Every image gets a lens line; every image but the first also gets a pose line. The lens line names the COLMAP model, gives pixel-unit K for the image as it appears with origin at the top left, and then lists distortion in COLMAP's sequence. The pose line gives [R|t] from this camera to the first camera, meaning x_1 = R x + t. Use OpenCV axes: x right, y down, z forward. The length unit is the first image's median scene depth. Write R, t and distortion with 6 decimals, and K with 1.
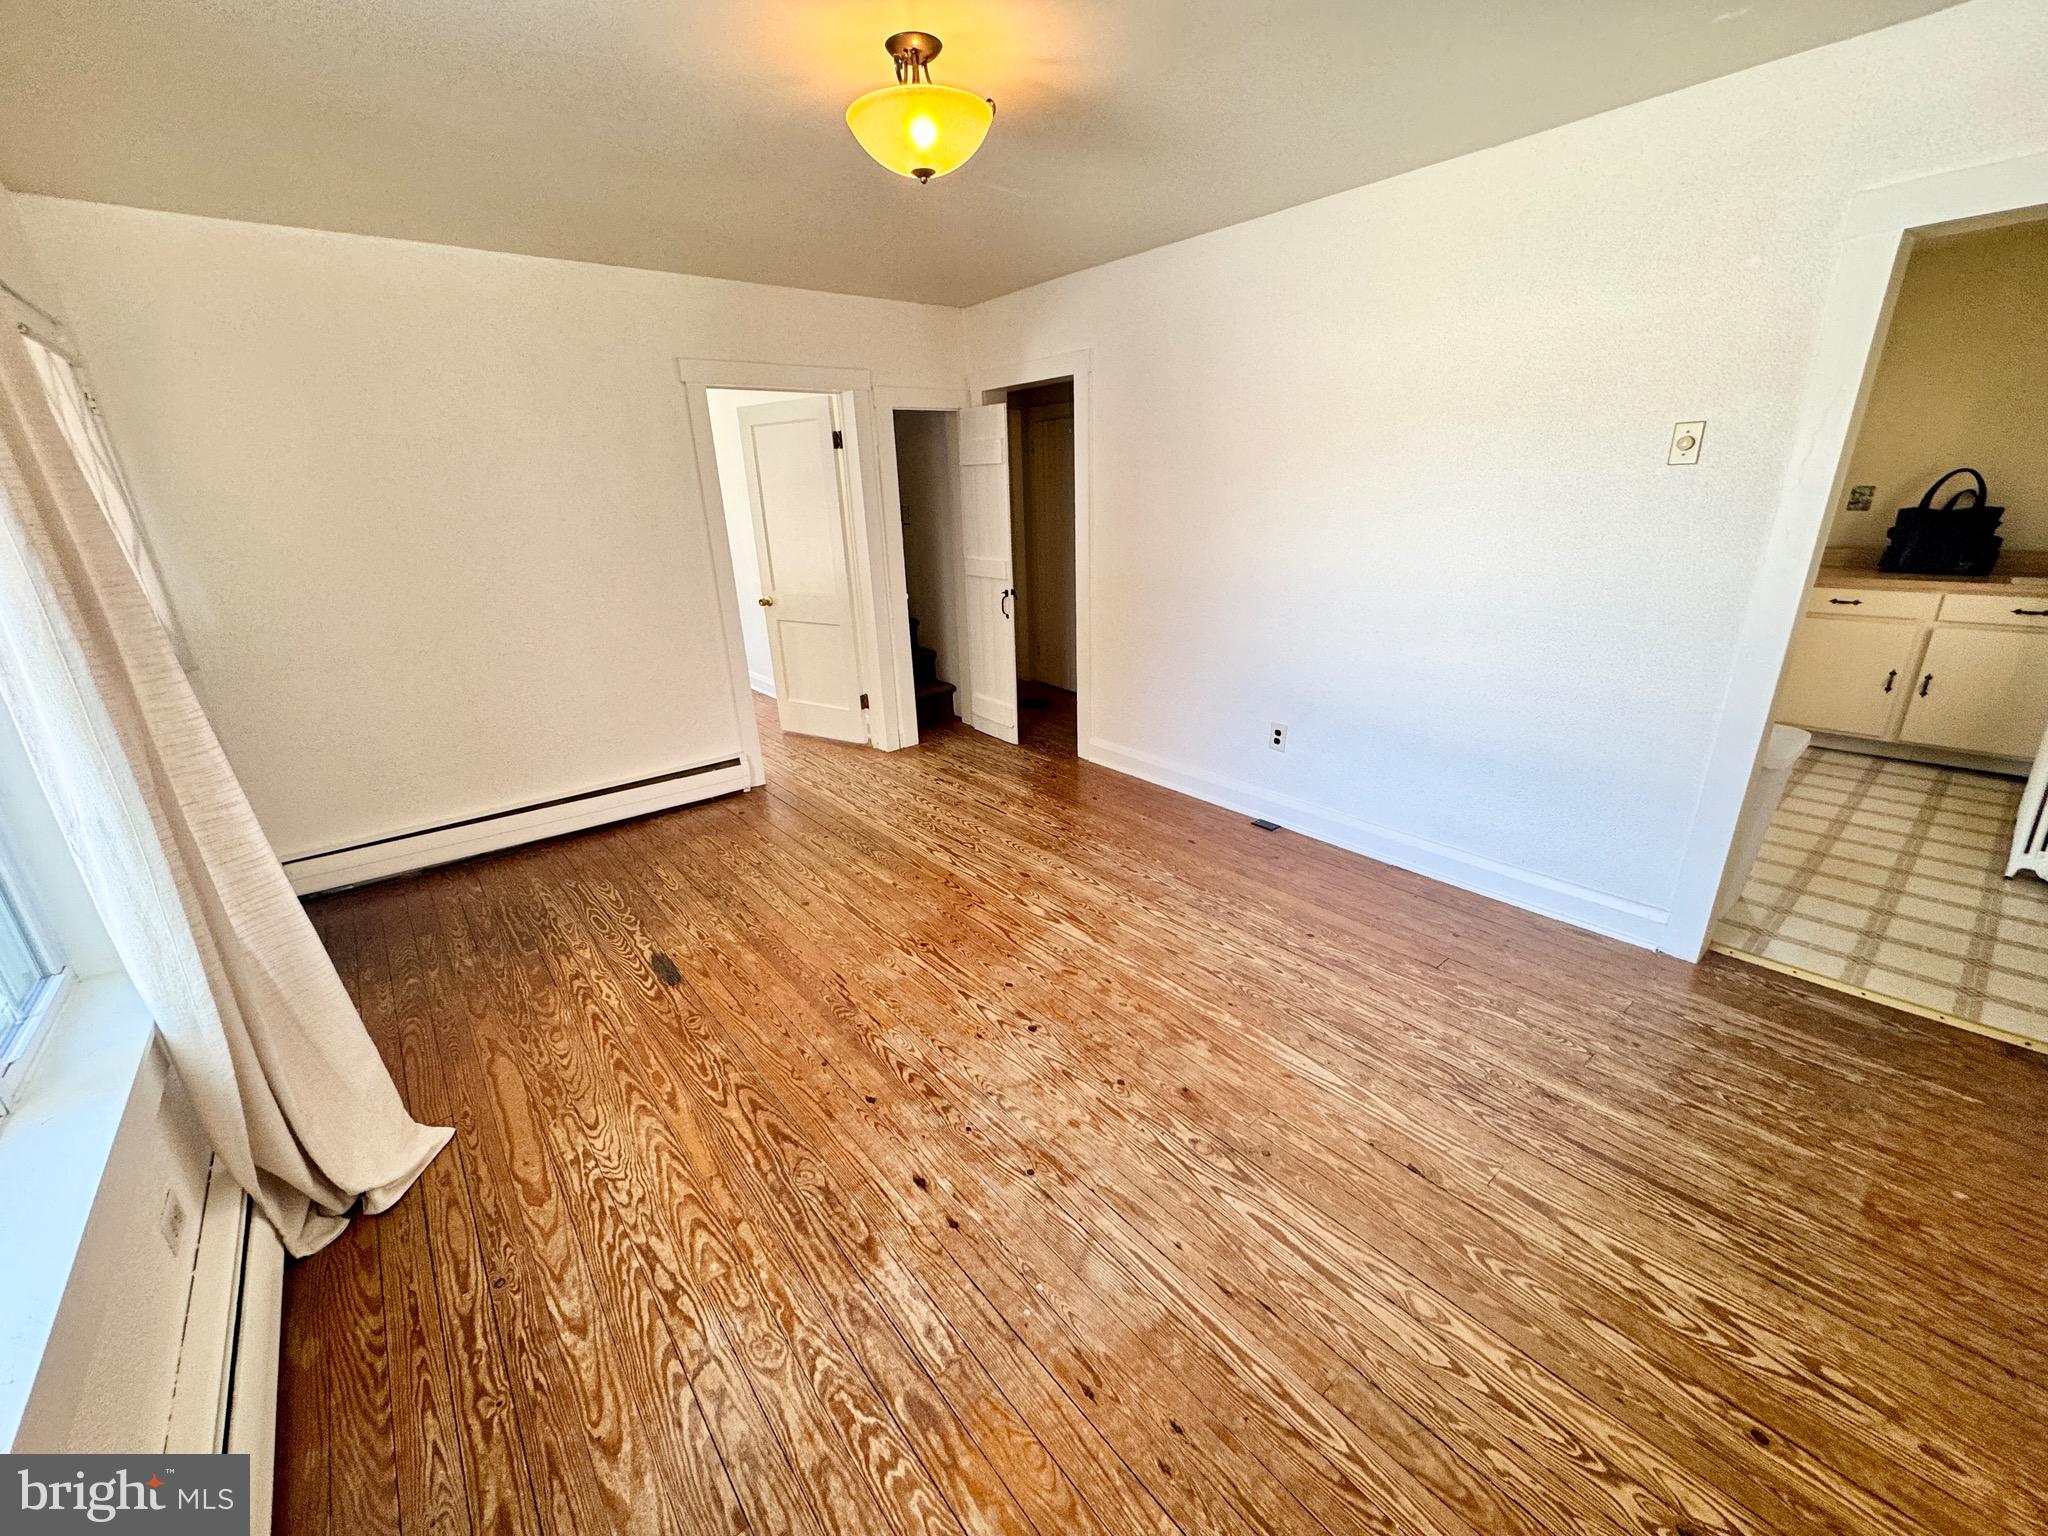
lens RADIAL K [[811.0, 0, 1023.4], [0, 811.0, 770.2], [0, 0, 1]] dist [-0.000073, 0.000325]
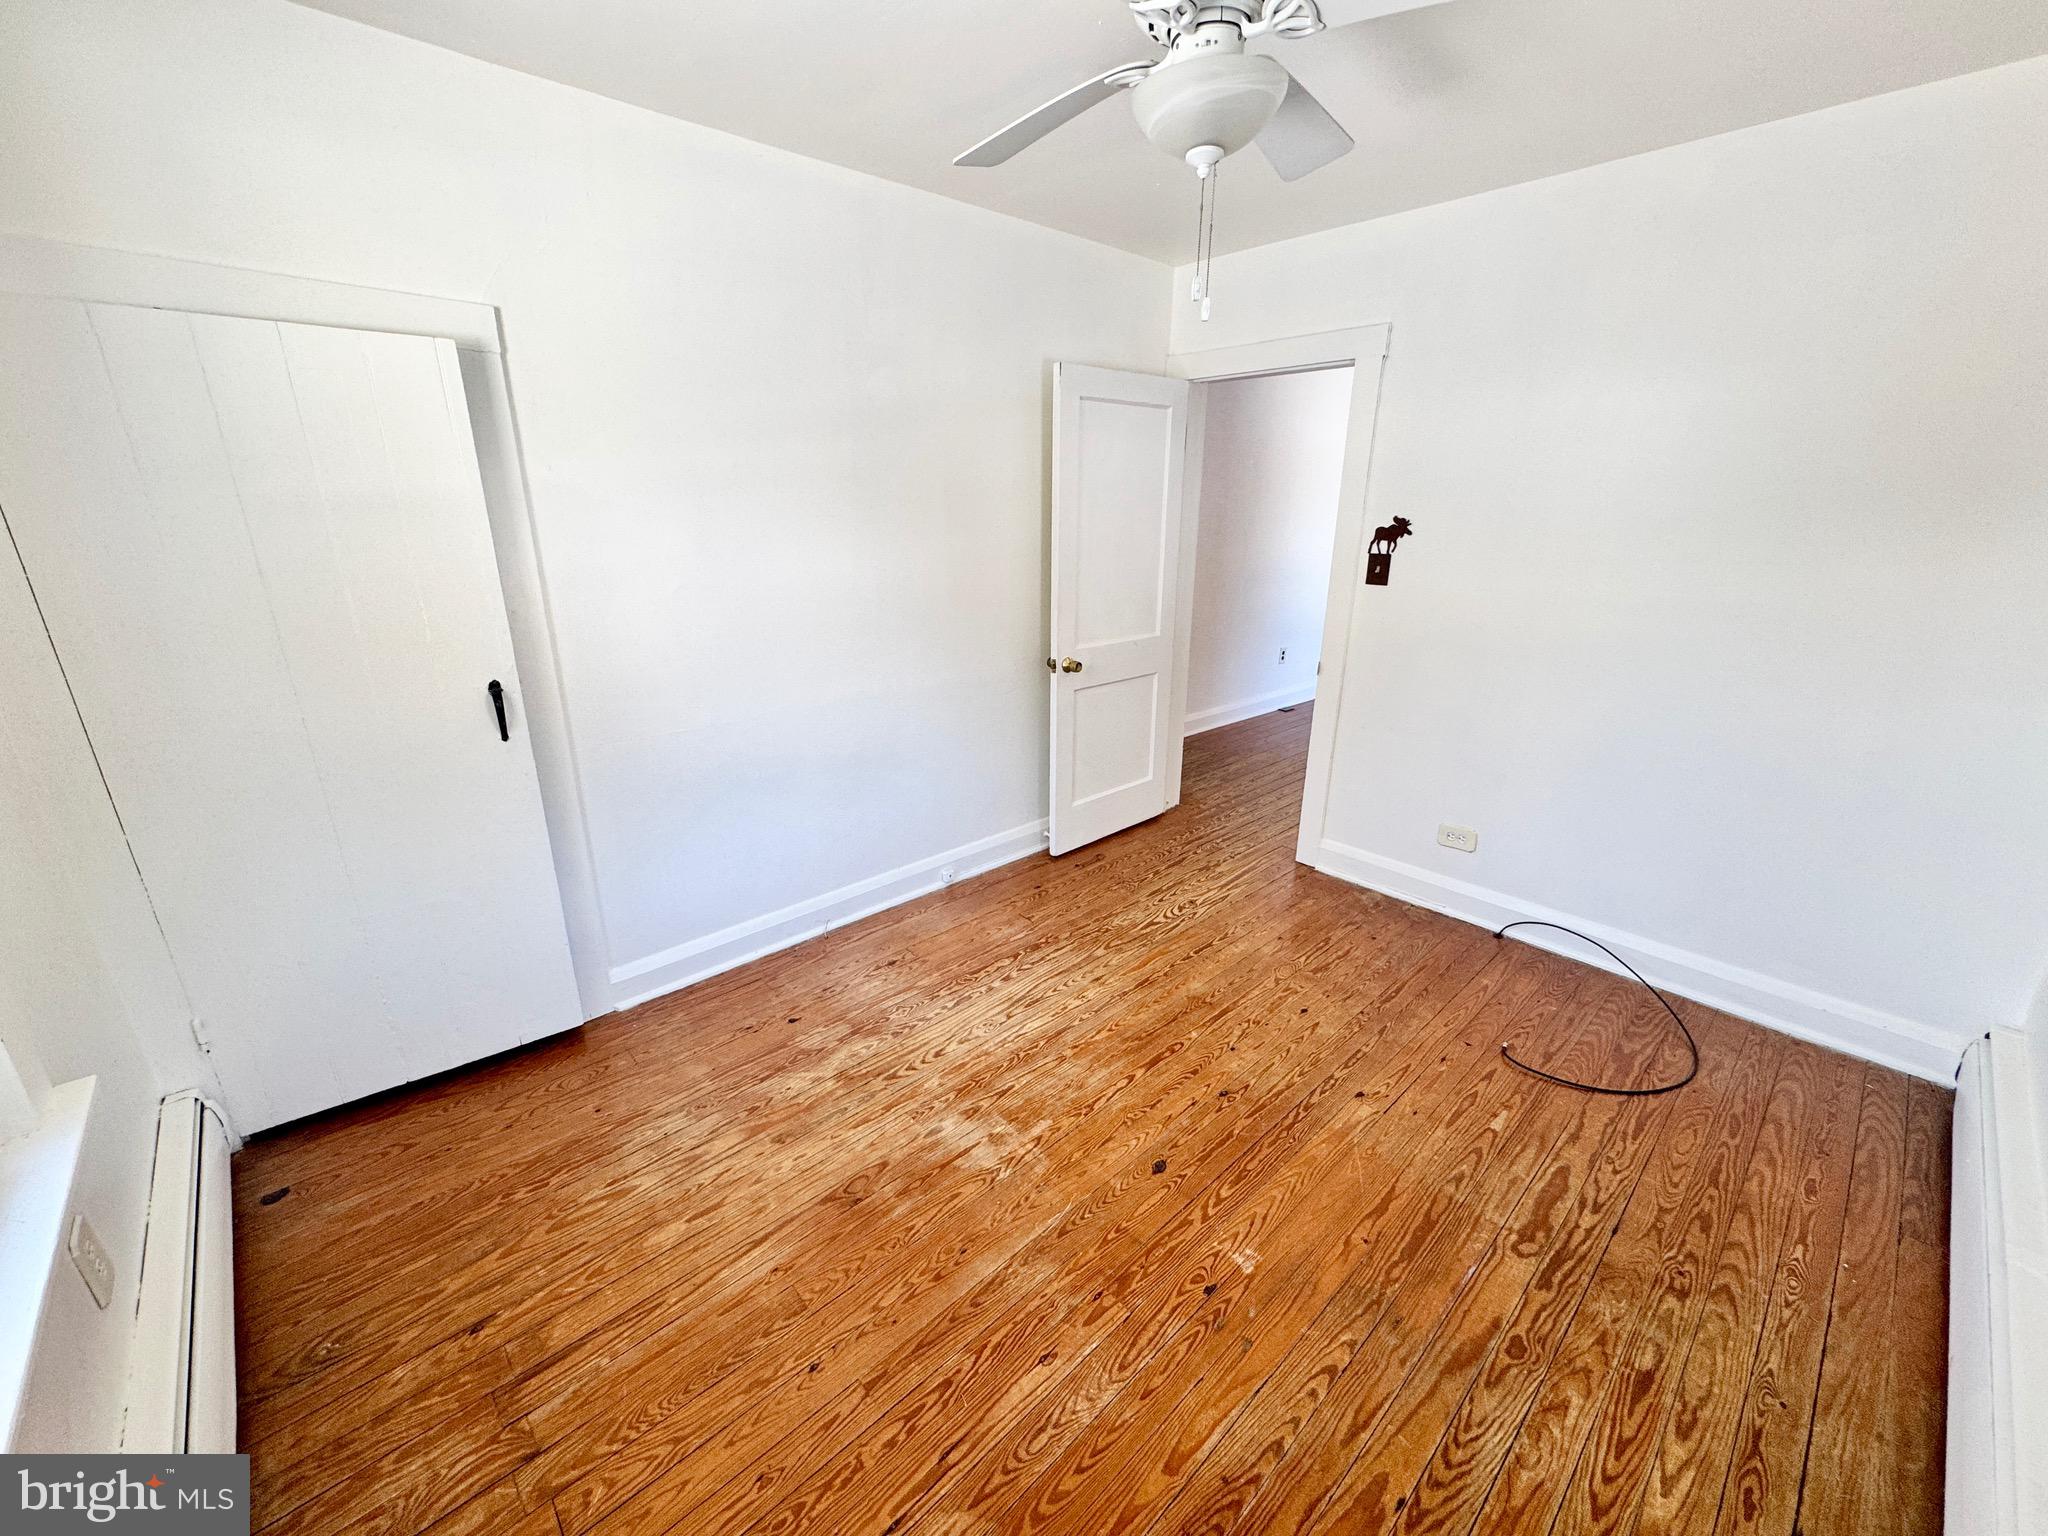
lens RADIAL K [[811.0, 0, 1023.4], [0, 811.0, 770.2], [0, 0, 1]] dist [-0.000073, 0.000325]
pose [[-0.053845, -0.284499, 0.957163, -2.292982], [0.333937, 0.898233, 0.285769, -0.839819], [-0.941056, 0.335019, 0.046640, 2.607721]]
